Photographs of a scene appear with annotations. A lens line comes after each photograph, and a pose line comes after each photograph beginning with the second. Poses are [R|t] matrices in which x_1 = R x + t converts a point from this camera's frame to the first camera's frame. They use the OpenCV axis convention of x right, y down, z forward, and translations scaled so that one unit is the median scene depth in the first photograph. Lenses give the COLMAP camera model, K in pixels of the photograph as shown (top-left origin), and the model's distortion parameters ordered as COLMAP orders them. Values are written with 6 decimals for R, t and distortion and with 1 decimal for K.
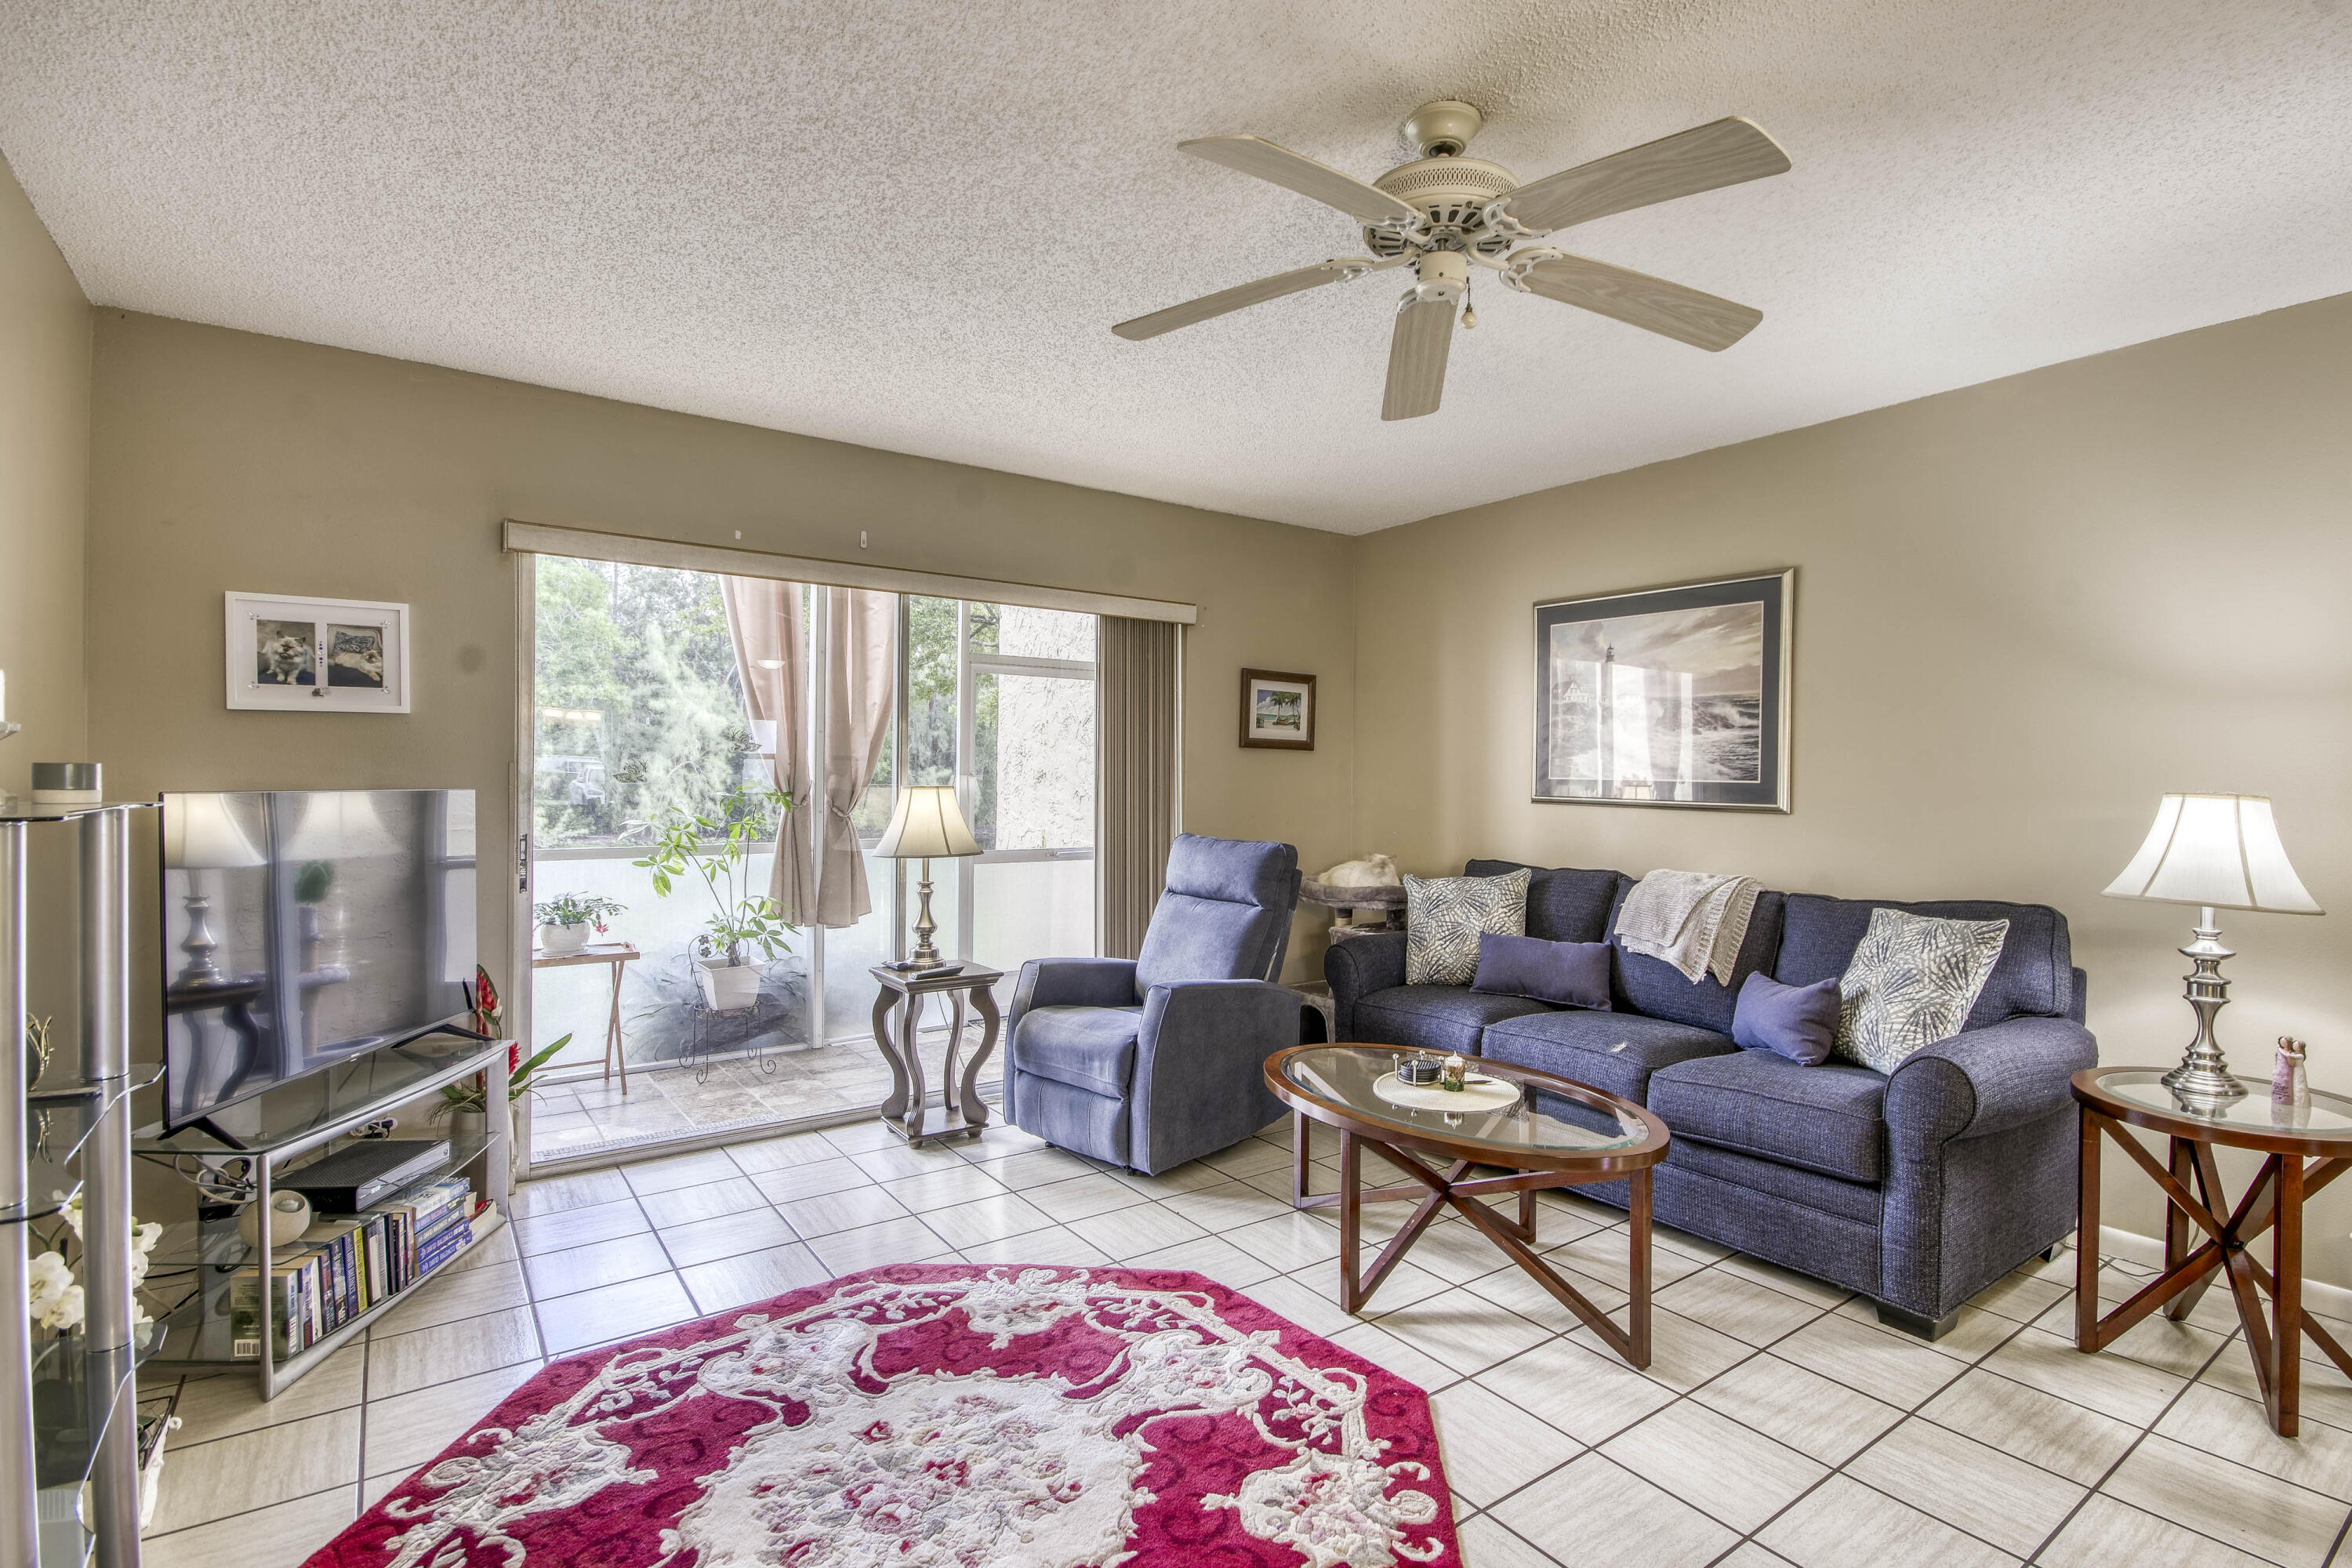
lens RADIAL K [[1125.5, 0, 1254.4], [0, 1125.5, 785.0], [0, 0, 1]] dist [0.001987, -0.000362]
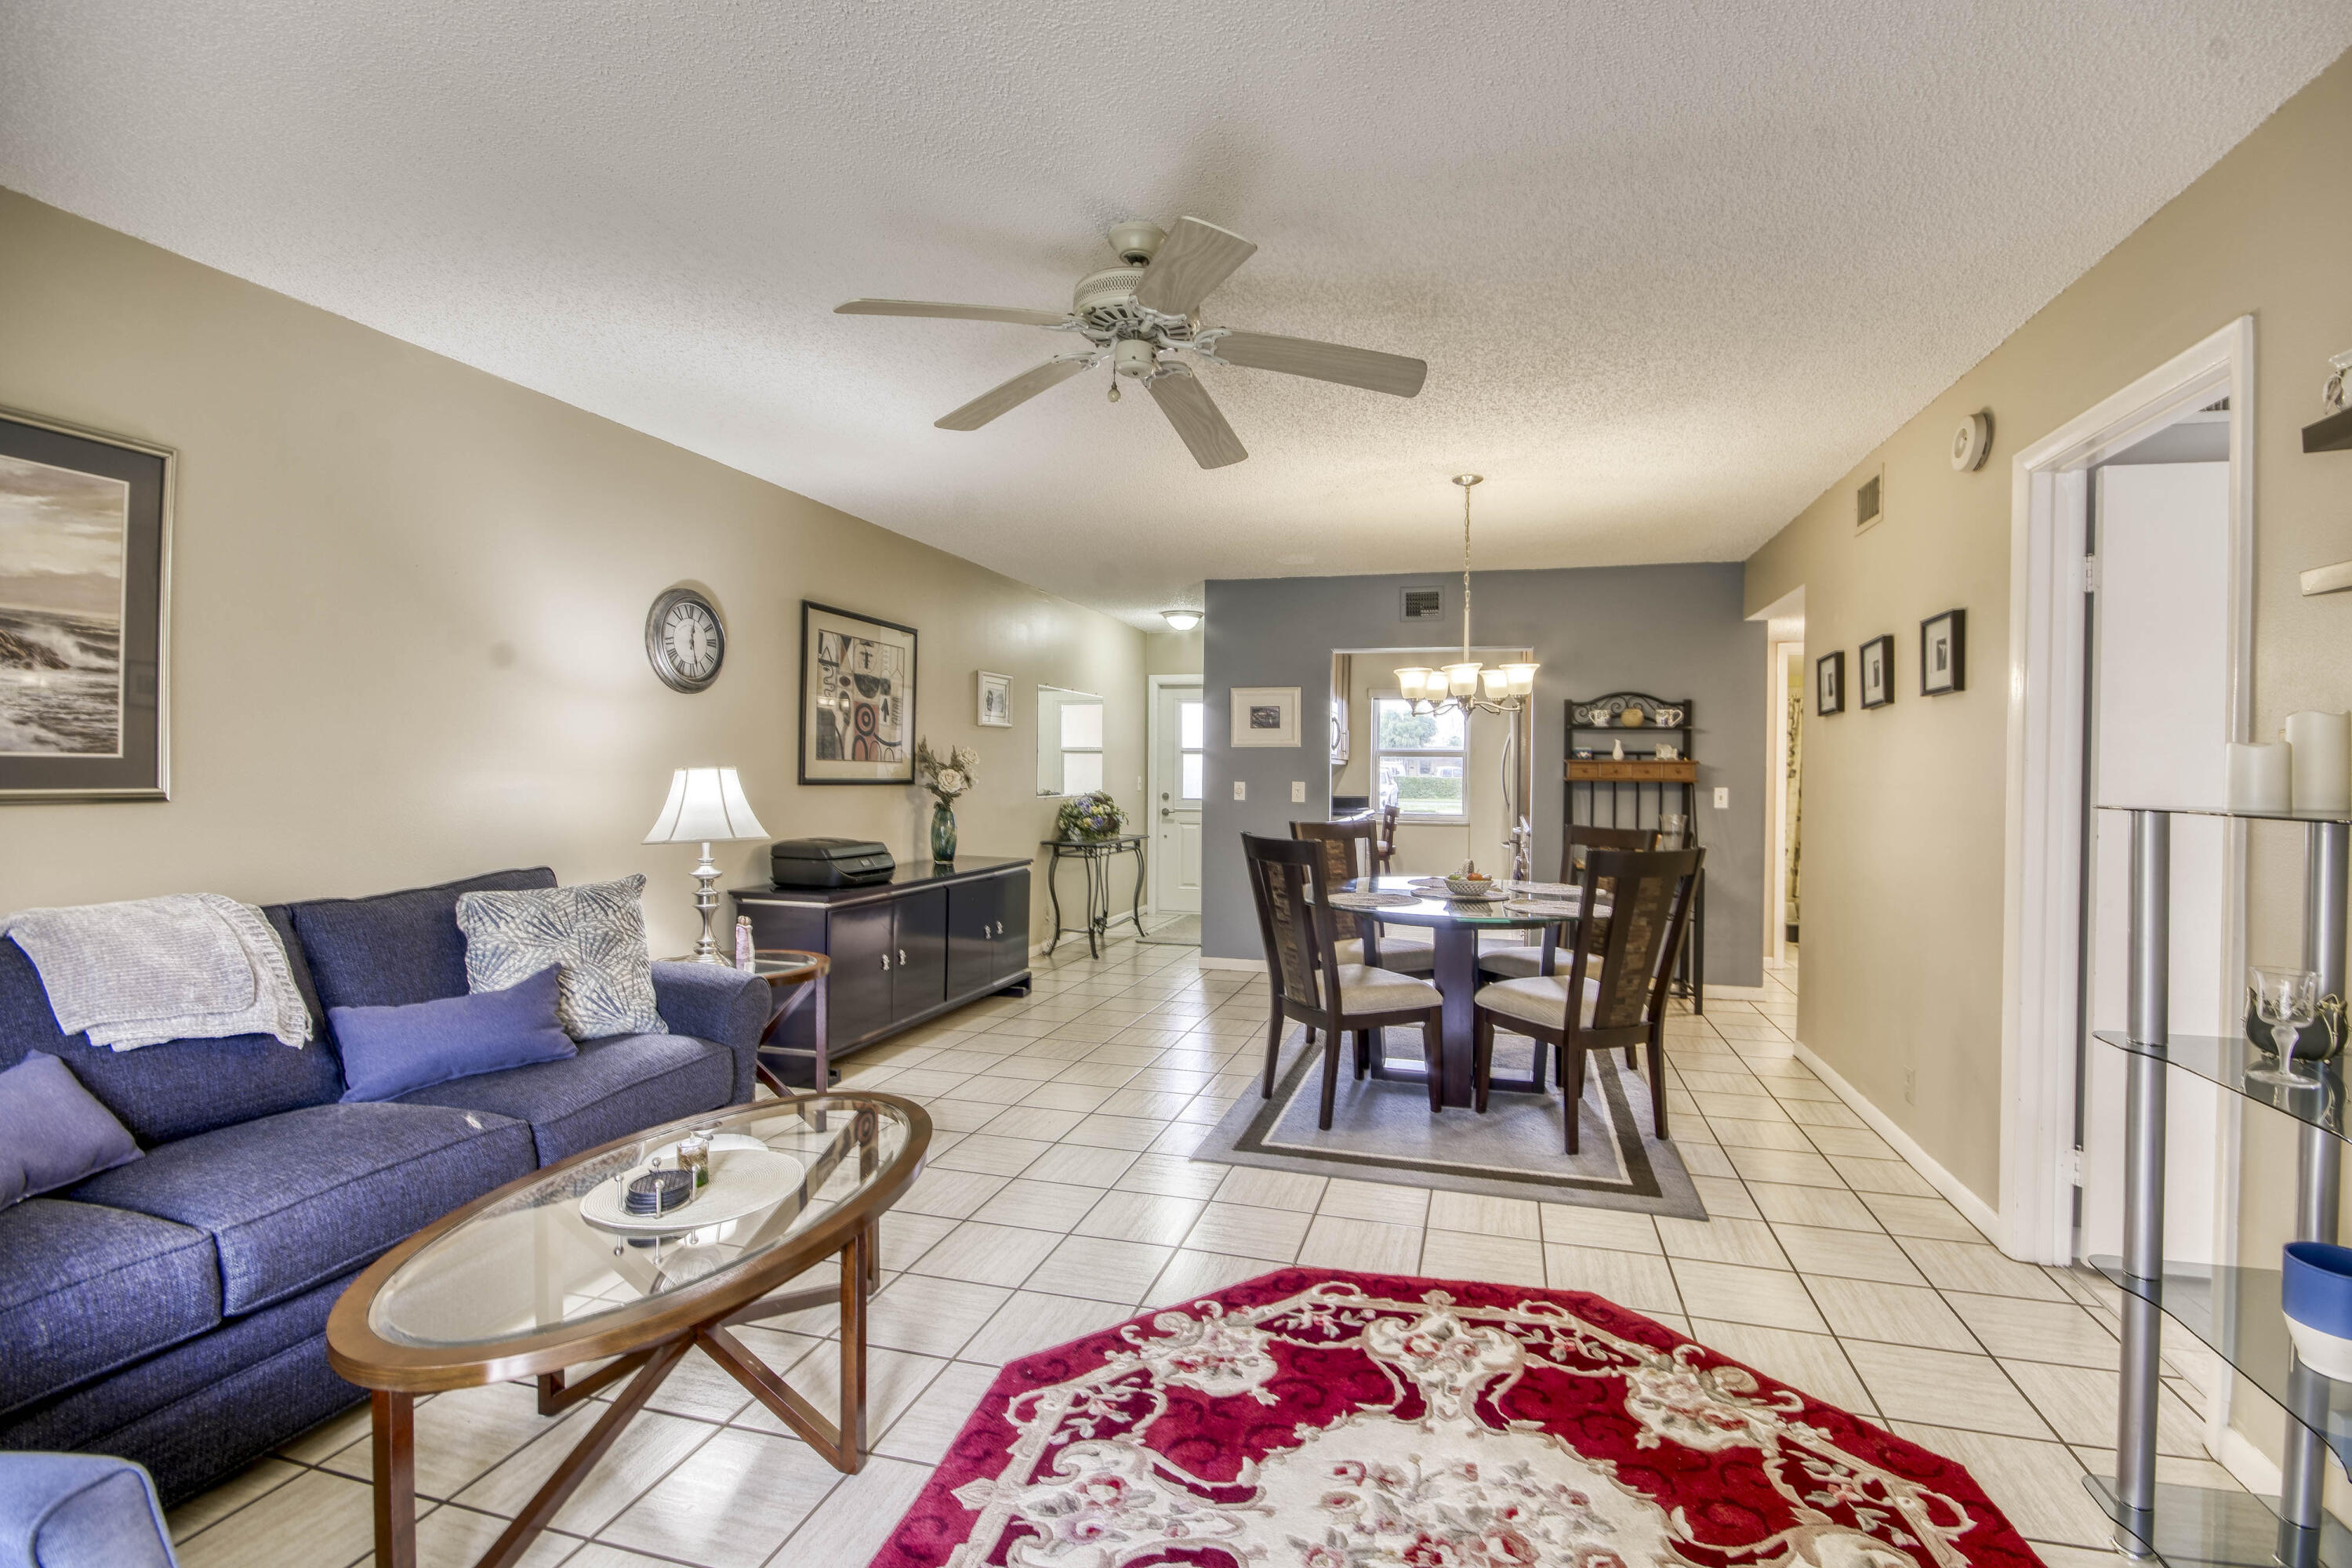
lens RADIAL K [[1035.6, 0, 1233.4], [0, 1035.6, 770.7], [0, 0, 1]] dist [-0.003427, -0.000754]
pose [[-0.621242, -0.018202, 0.783407, -0.443641], [-0.010273, 0.999833, 0.015083, -0.010063], [-0.783552, 0.001322, -0.621325, 0.898820]]
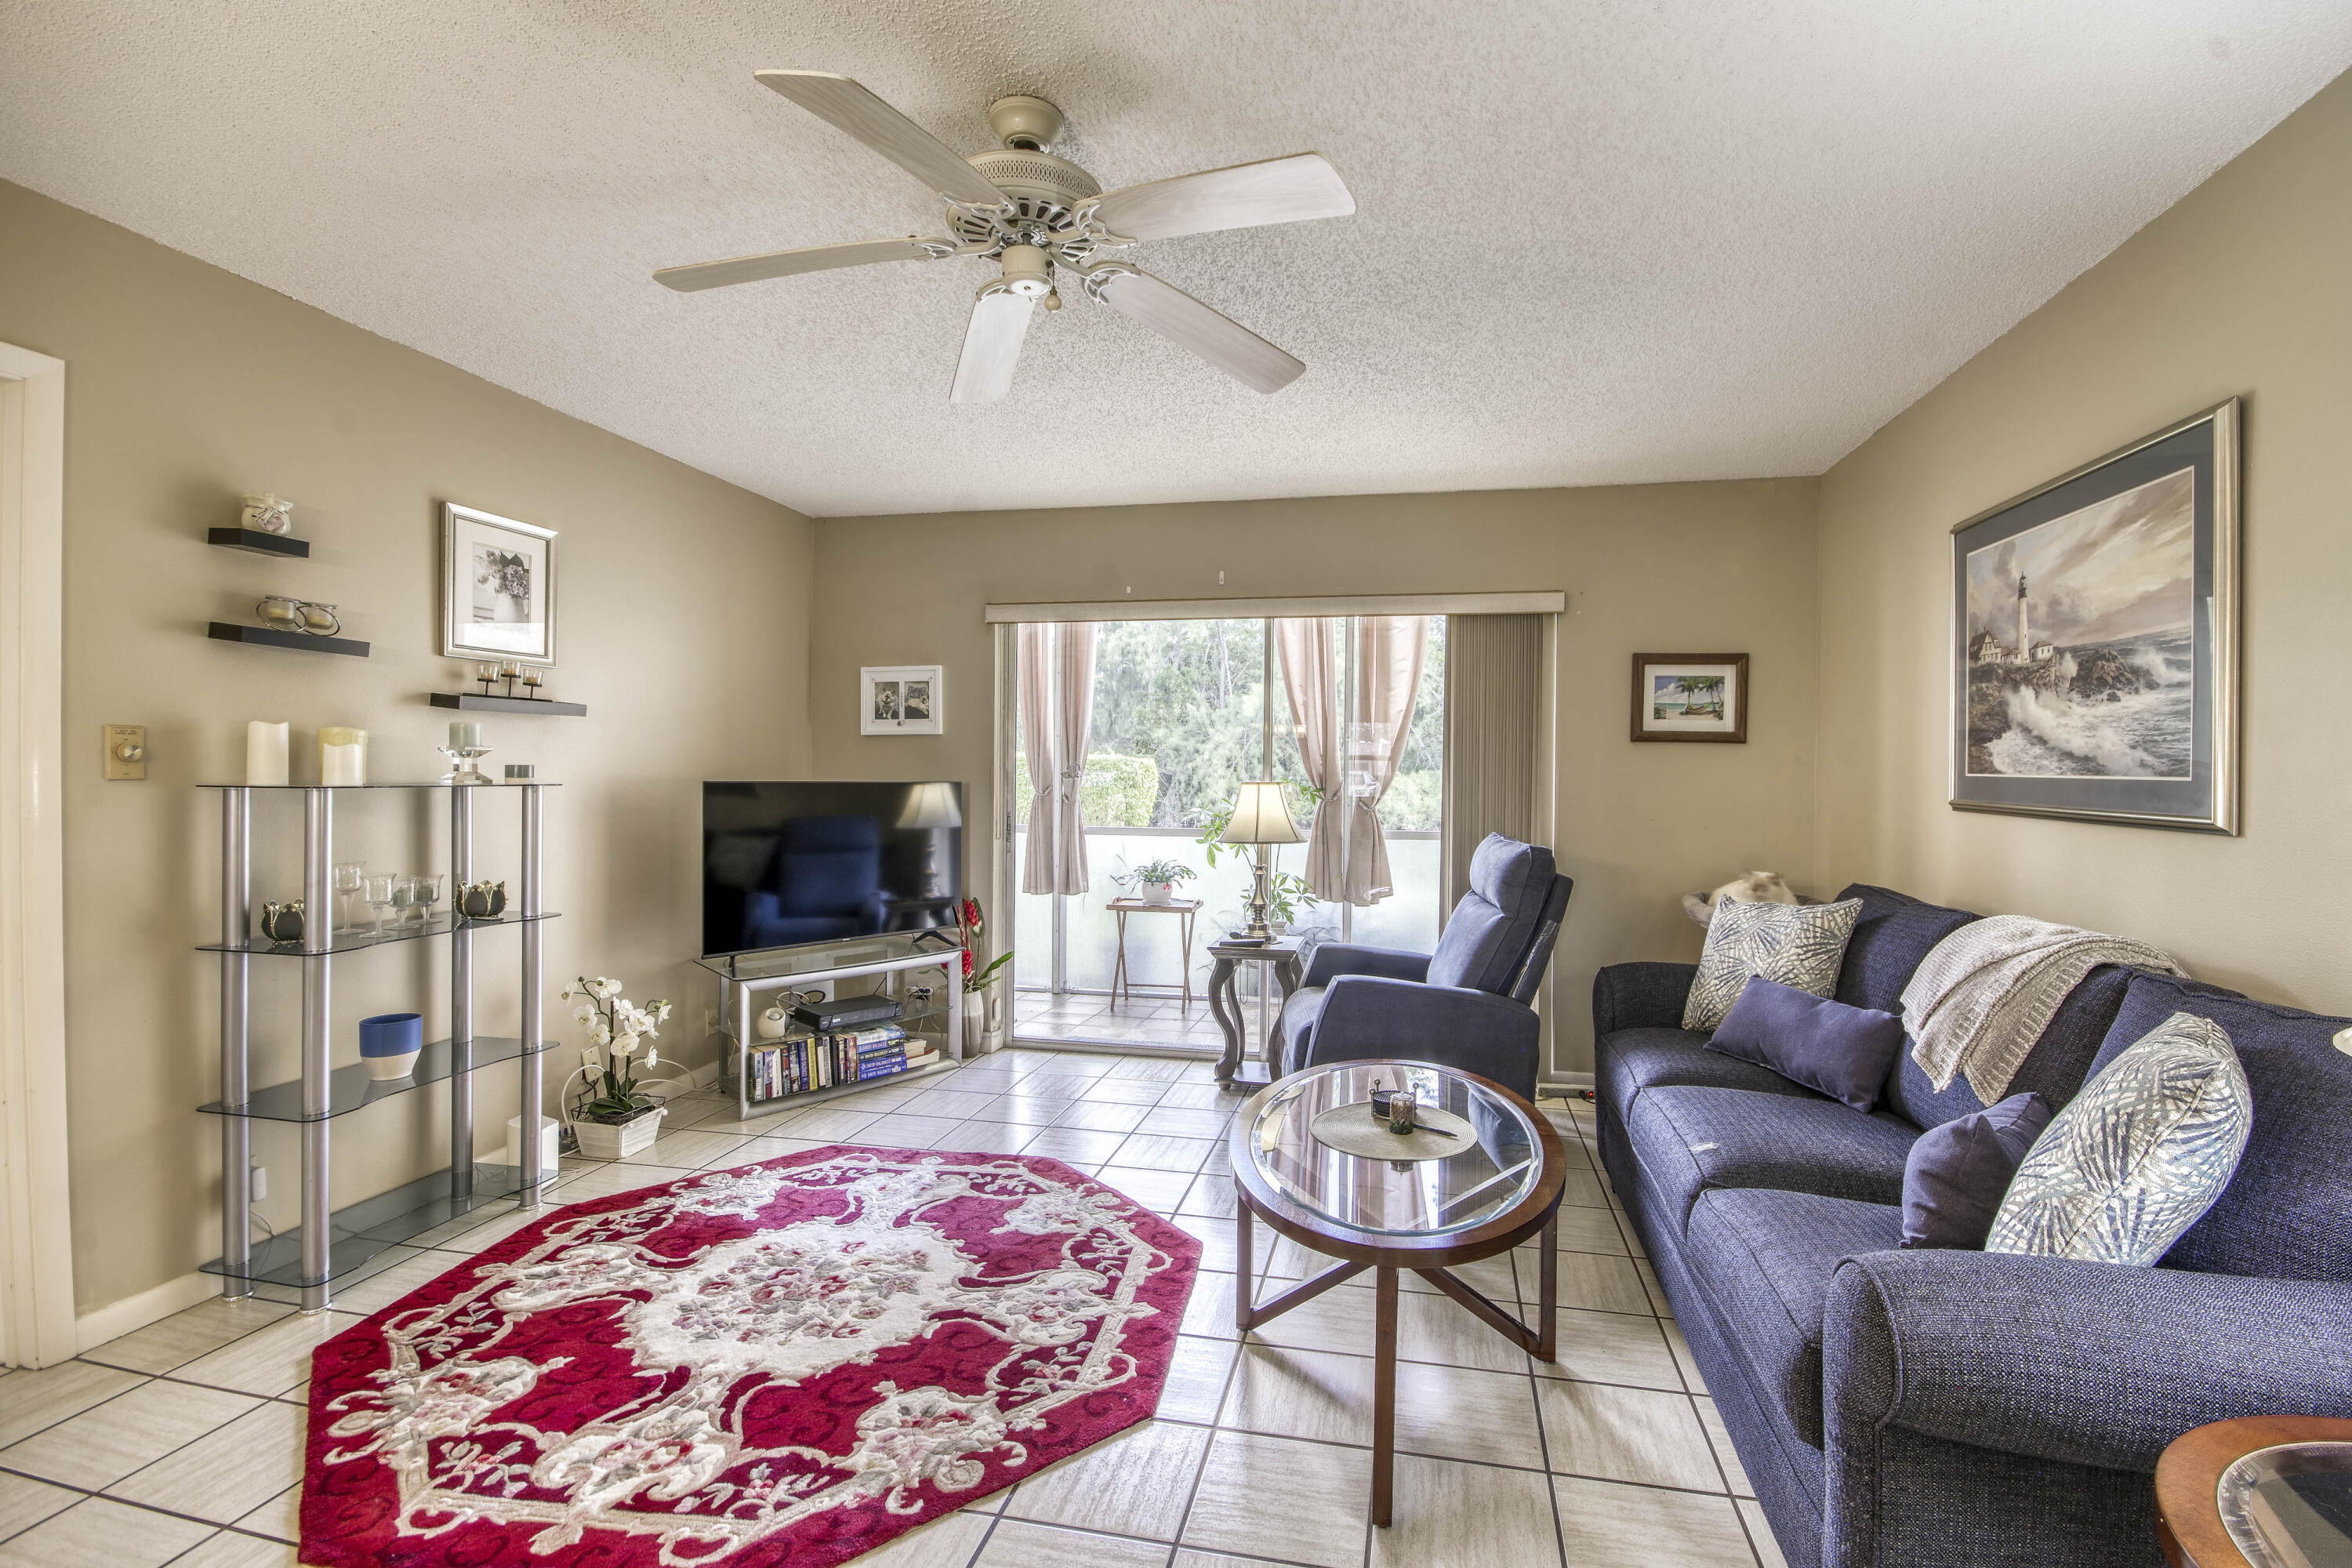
lens RADIAL K [[1045.7, 0, 1228.3], [0, 1045.7, 769.1], [0, 0, 1]] dist [0.009629, -0.000479]
pose [[0.663134, -0.005942, -0.748477, 0.545775], [-0.007484, 0.999866, -0.014568, 0.003770], [0.748463, 0.015263, 0.663000, 0.285114]]
